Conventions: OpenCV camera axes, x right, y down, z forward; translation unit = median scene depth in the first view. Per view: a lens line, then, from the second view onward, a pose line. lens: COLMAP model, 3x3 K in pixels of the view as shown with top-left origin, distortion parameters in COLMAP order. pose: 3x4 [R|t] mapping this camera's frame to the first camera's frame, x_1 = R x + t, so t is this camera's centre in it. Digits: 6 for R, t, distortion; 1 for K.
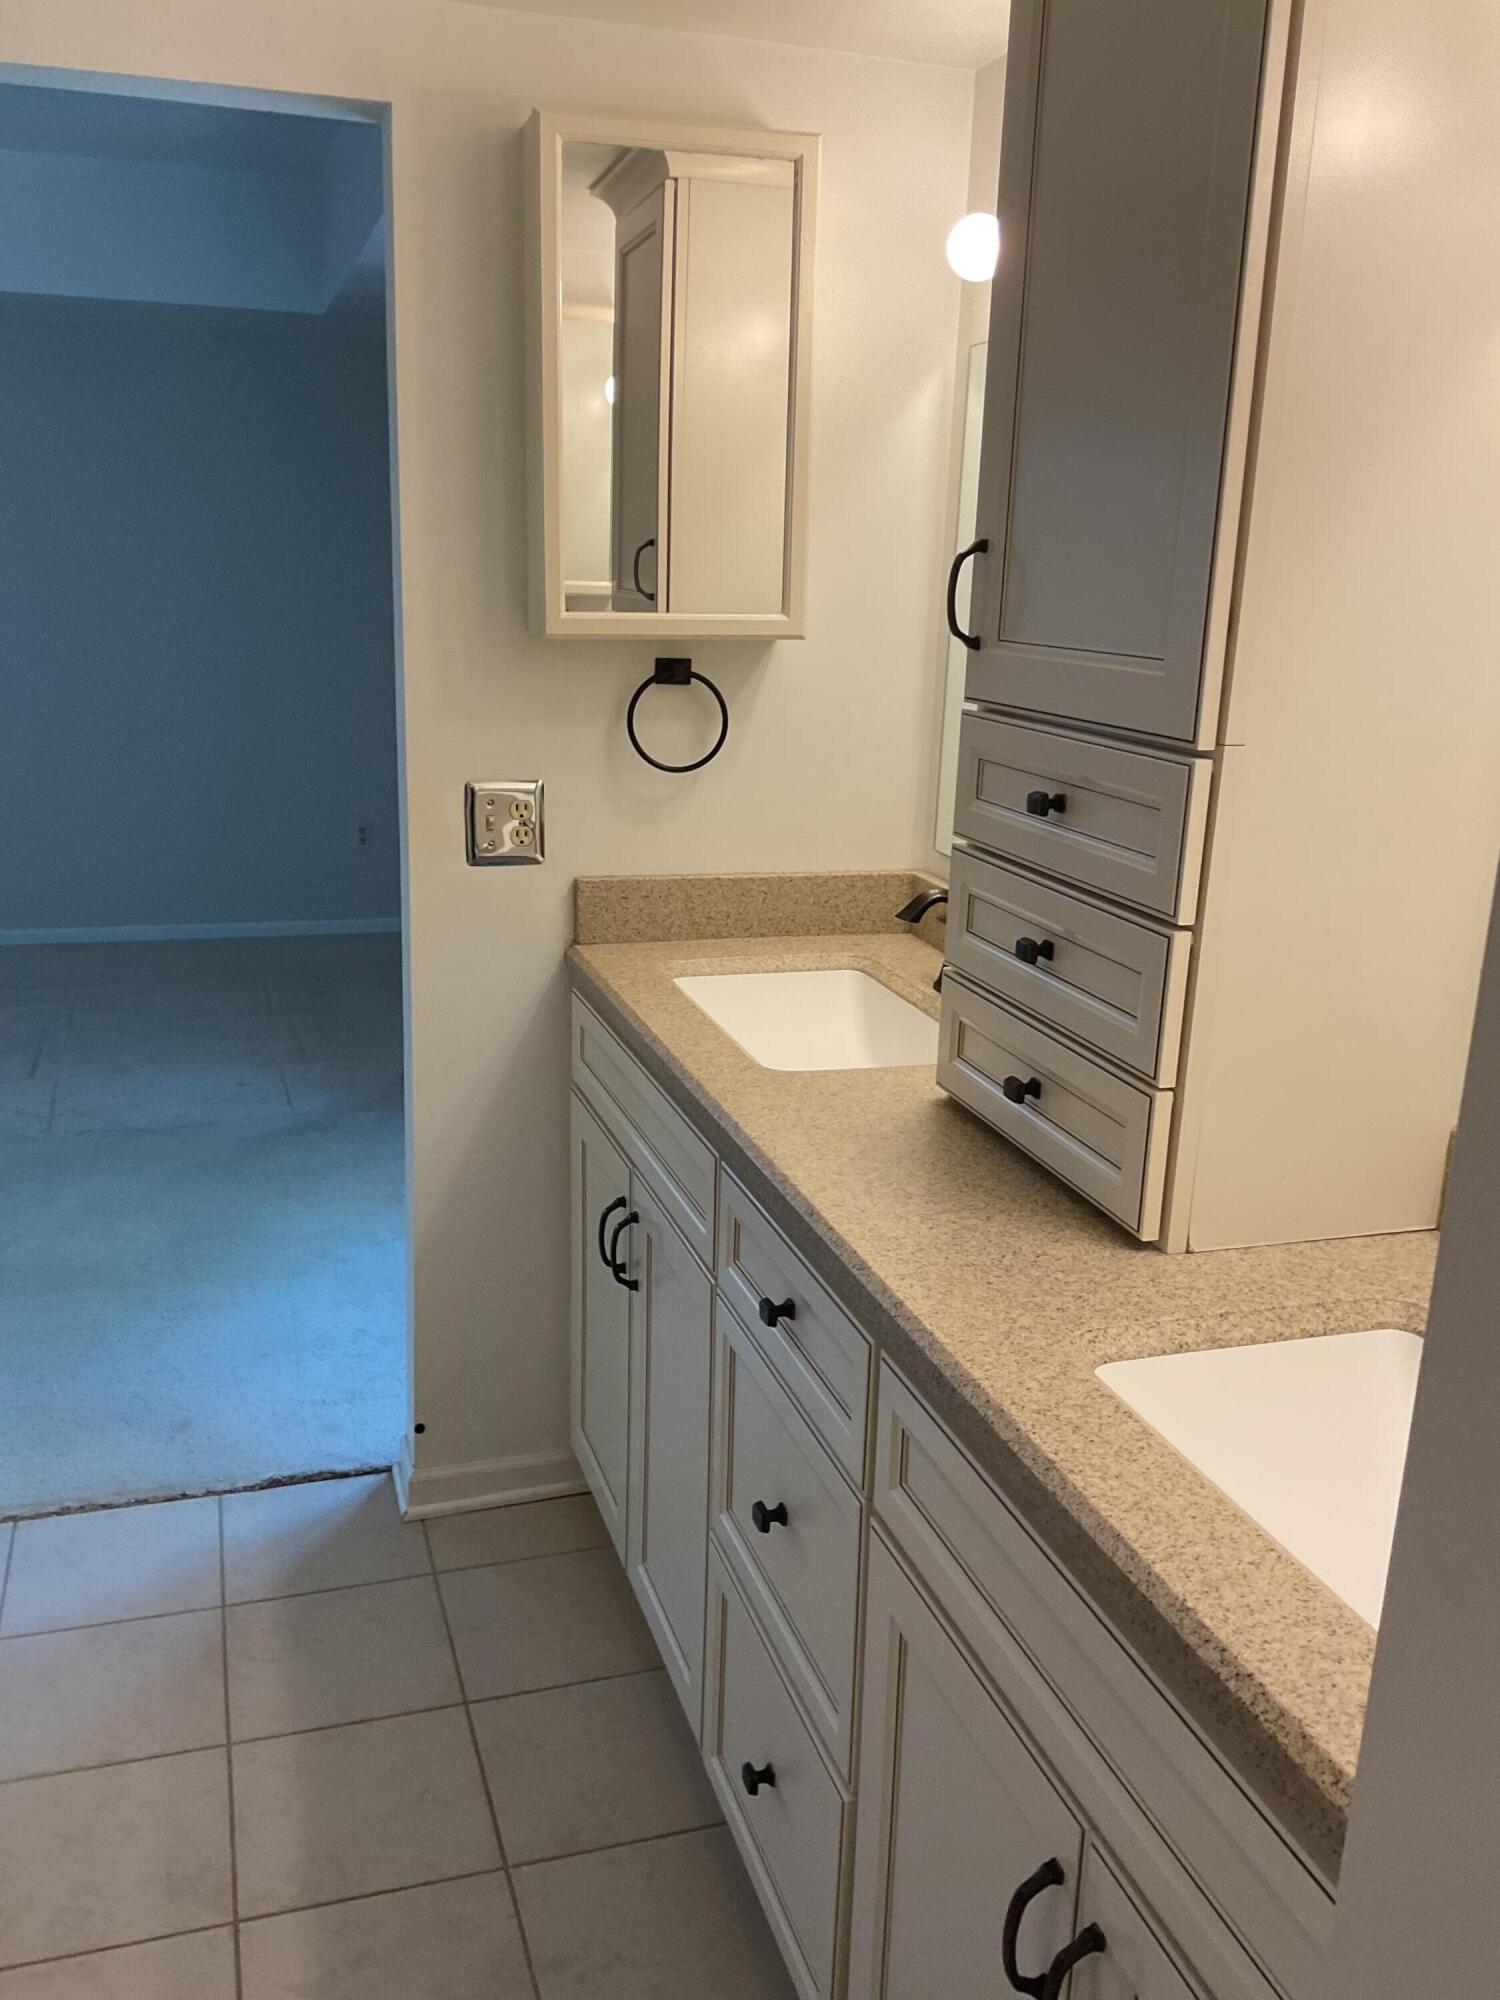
lens RADIAL K [[1690.0, 0, 746.9], [0, 1690.0, 1002.5], [0, 0, 1]] dist [0.064288, -0.098549]
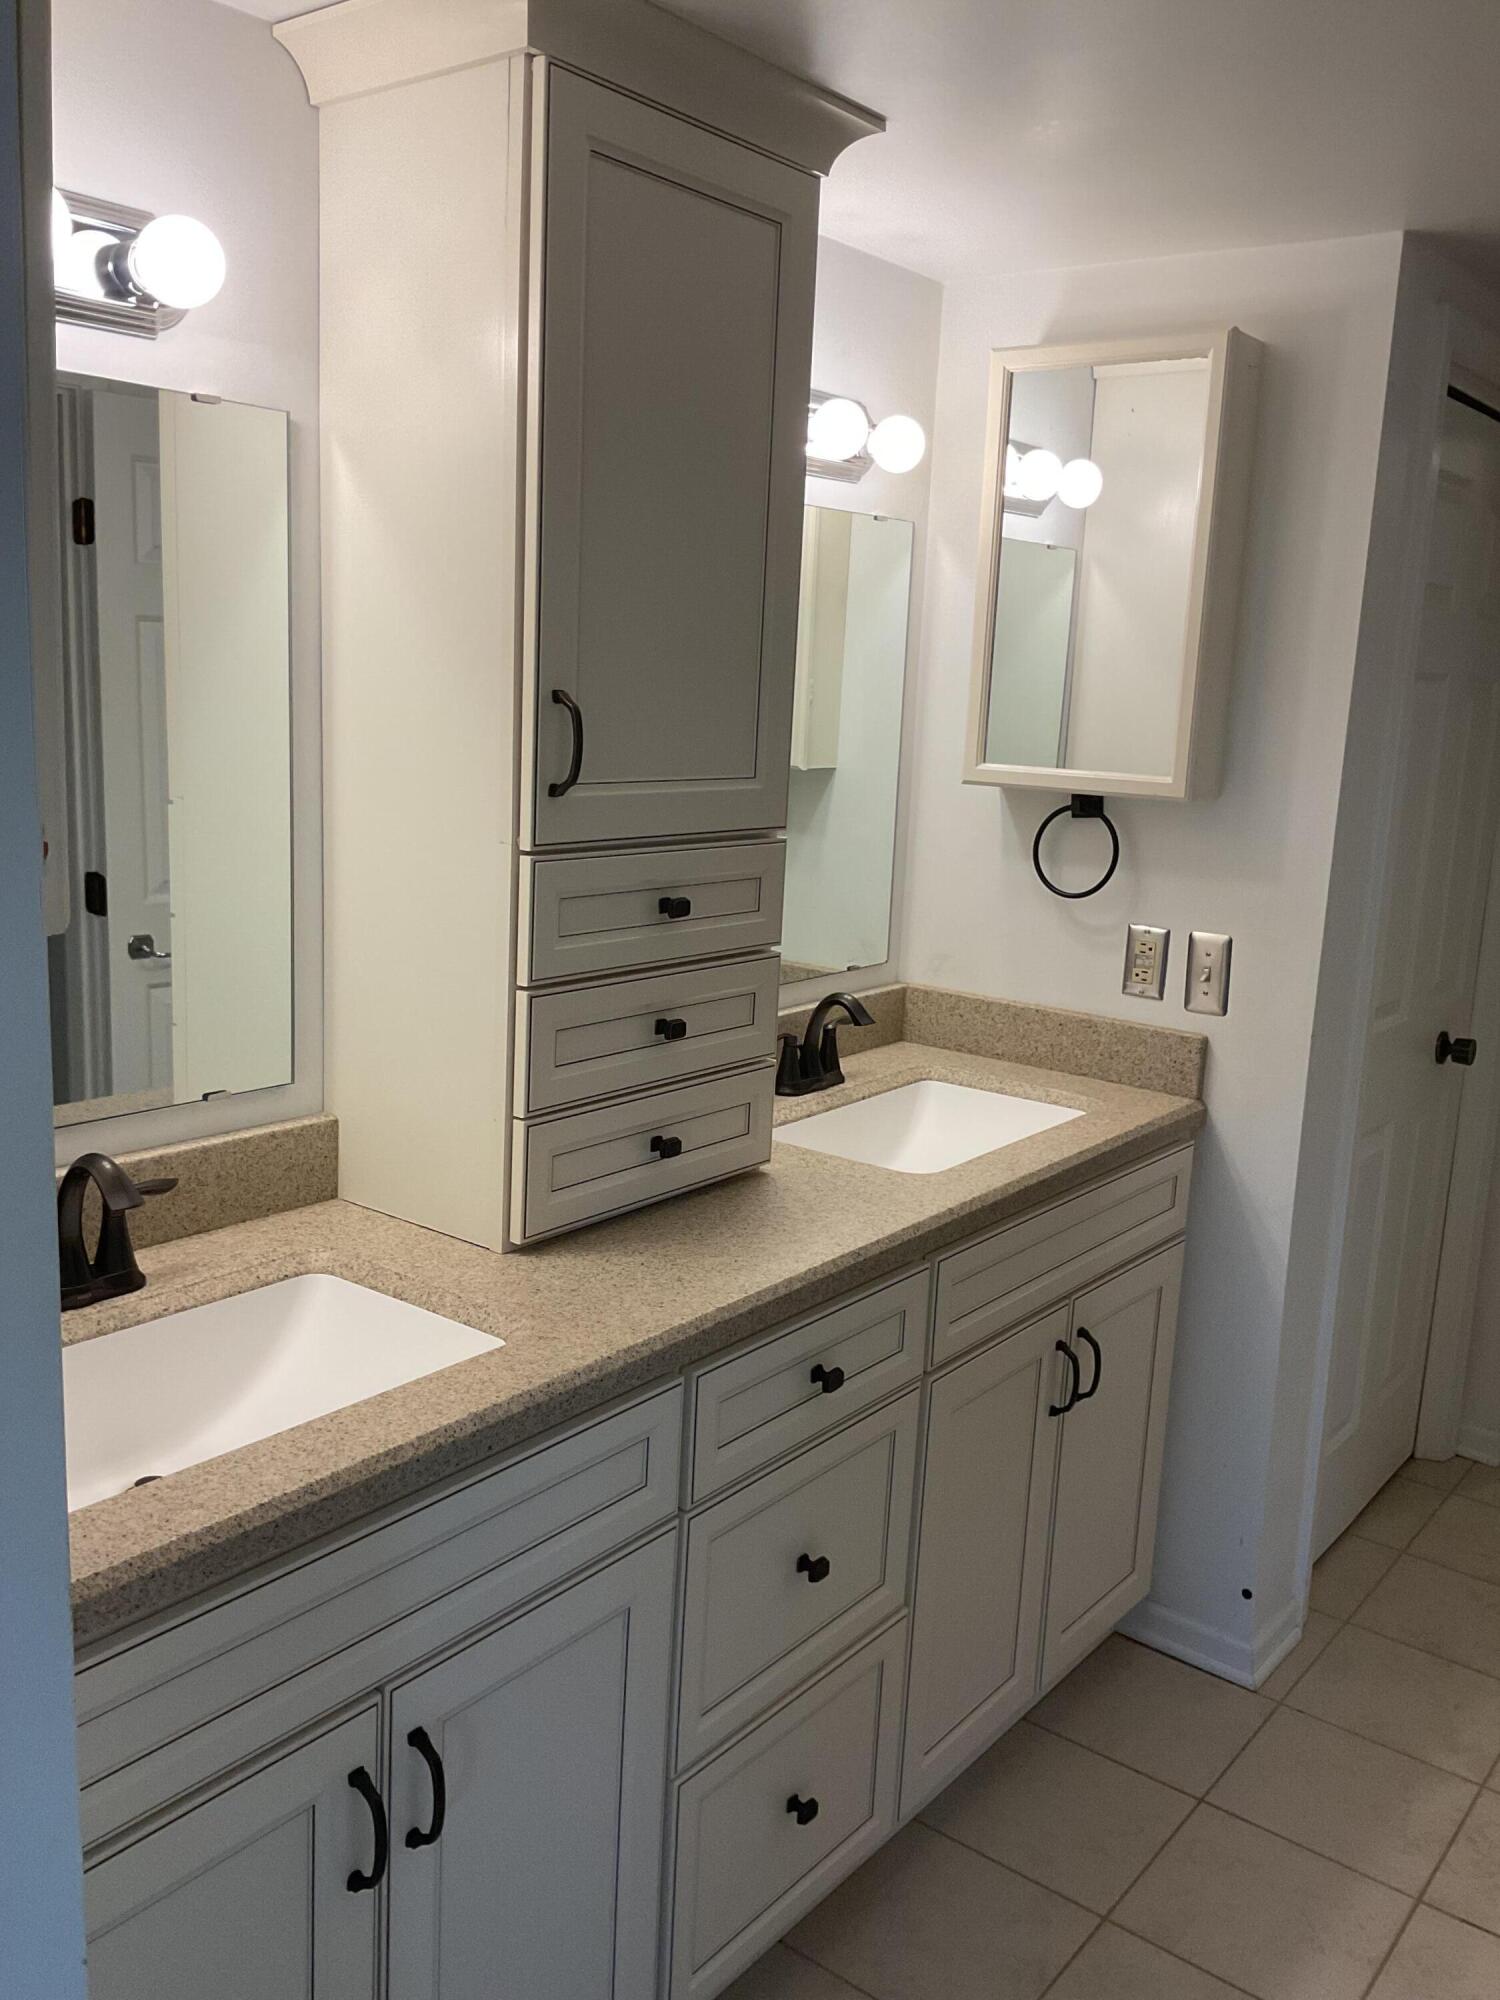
lens RADIAL K [[1690.0, 0, 746.6], [0, 1690.0, 996.6], [0, 0, 1]] dist [0.064288, -0.098549]
pose [[-0.556169, -0.217321, 0.802151, -0.777732], [0.159663, 0.919284, 0.359757, -0.451529], [-0.815588, 0.328160, -0.476579, 1.447825]]
